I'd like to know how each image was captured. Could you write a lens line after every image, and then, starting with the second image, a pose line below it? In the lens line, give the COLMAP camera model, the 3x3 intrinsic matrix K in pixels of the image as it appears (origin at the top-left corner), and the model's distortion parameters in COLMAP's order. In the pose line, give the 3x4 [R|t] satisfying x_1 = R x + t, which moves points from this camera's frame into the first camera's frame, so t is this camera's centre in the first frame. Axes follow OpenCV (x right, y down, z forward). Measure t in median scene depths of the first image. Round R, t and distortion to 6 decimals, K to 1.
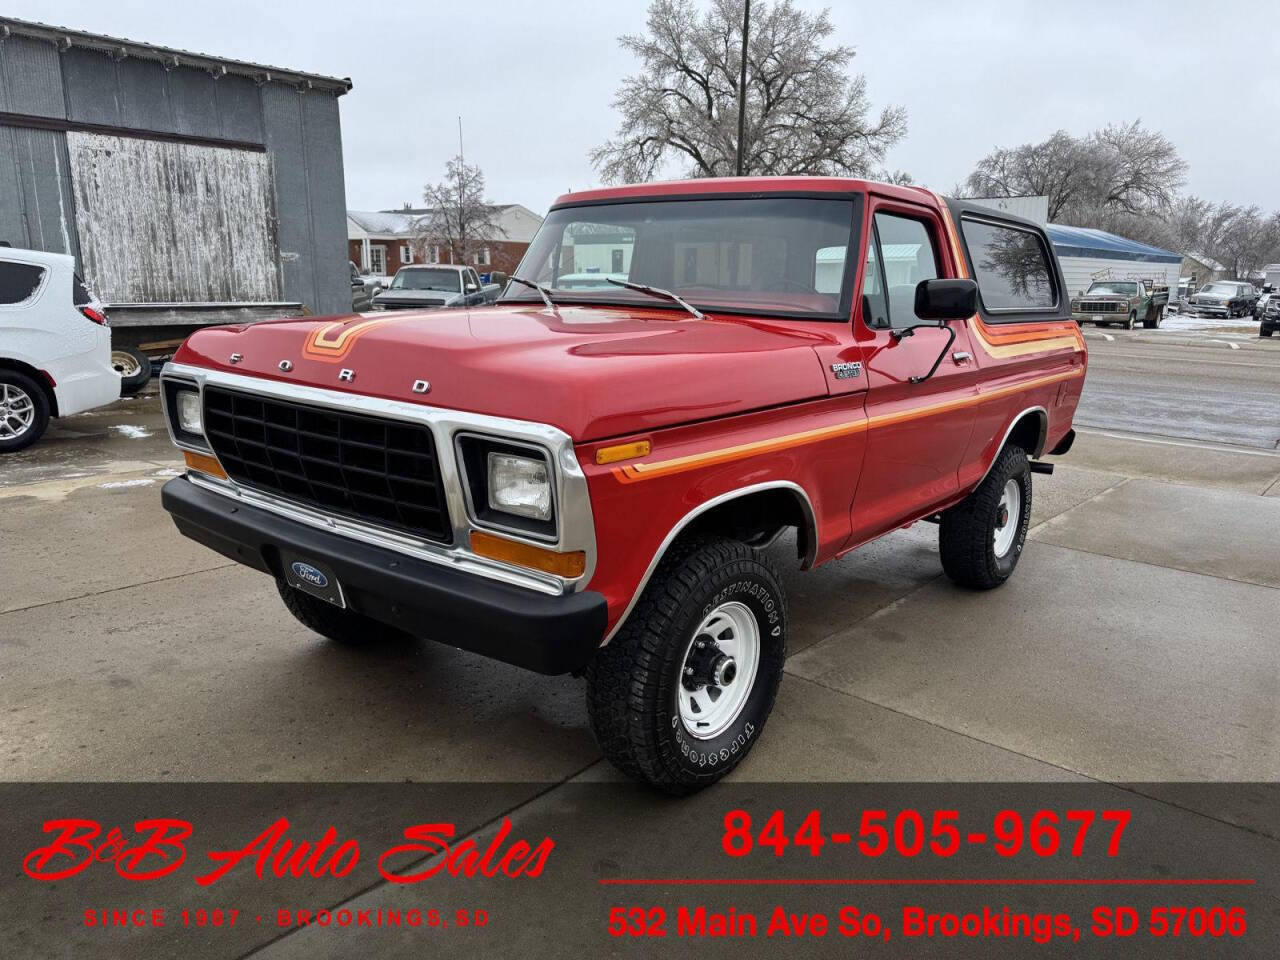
lens RADIAL K [[912.6, 0, 634.4], [0, 912.6, 453.5], [0, 0, 1]] dist [0.036089, -0.021980]
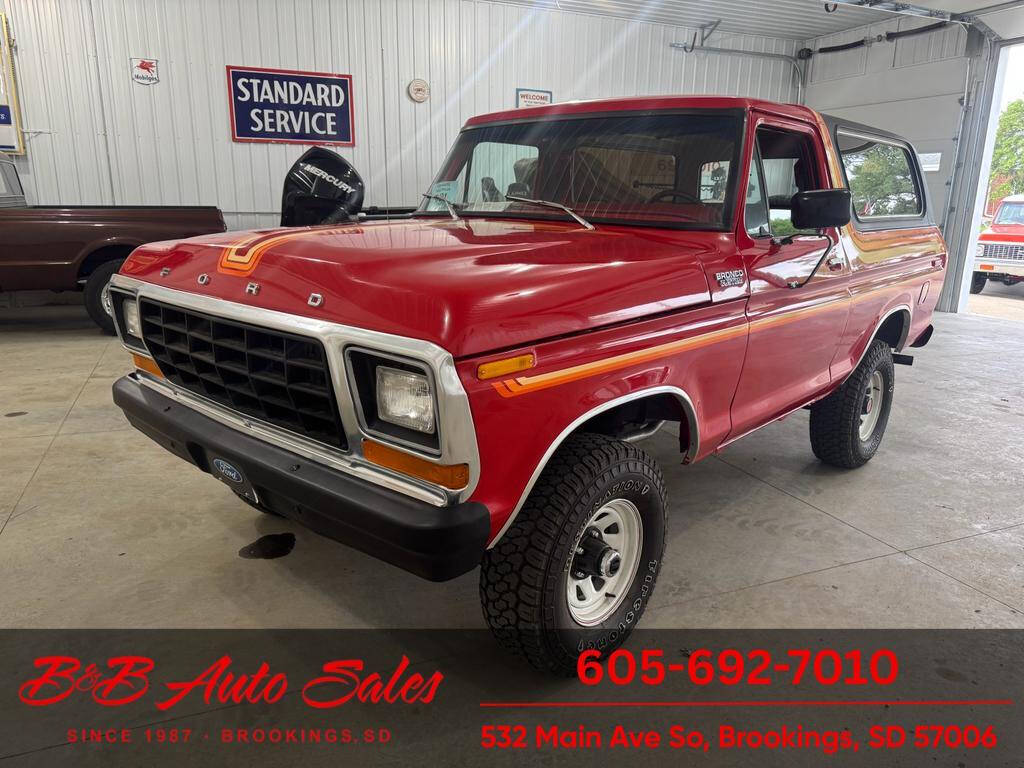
lens RADIAL K [[730.1, 0, 509.2], [0, 730.1, 377.6], [0, 0, 1]] dist [0.036089, -0.021980]
pose [[0.998349, 0.001697, -0.057406, 0.030901], [0.001576, 0.998378, 0.056914, -0.028533], [0.057409, -0.056910, 0.996727, 0.151133]]
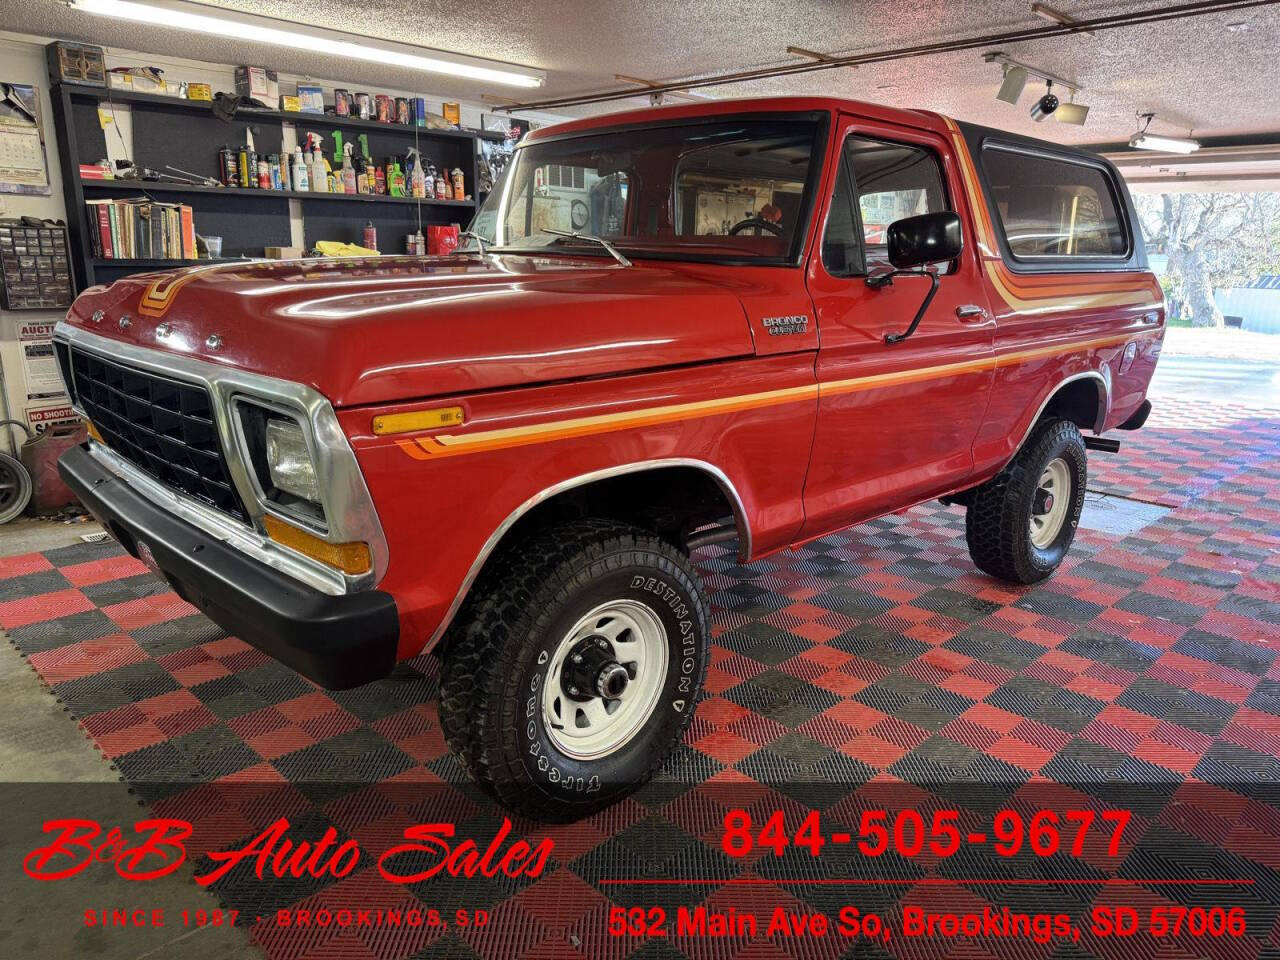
lens RADIAL K [[912.6, 0, 633.3], [0, 912.6, 472.0], [0, 0, 1]] dist [0.036089, -0.021980]
pose [[0.991848, 0.013741, -0.126685, 0.227524], [-0.007409, 0.998706, 0.050316, 0.001280], [0.127212, -0.048967, 0.990666, 0.171604]]
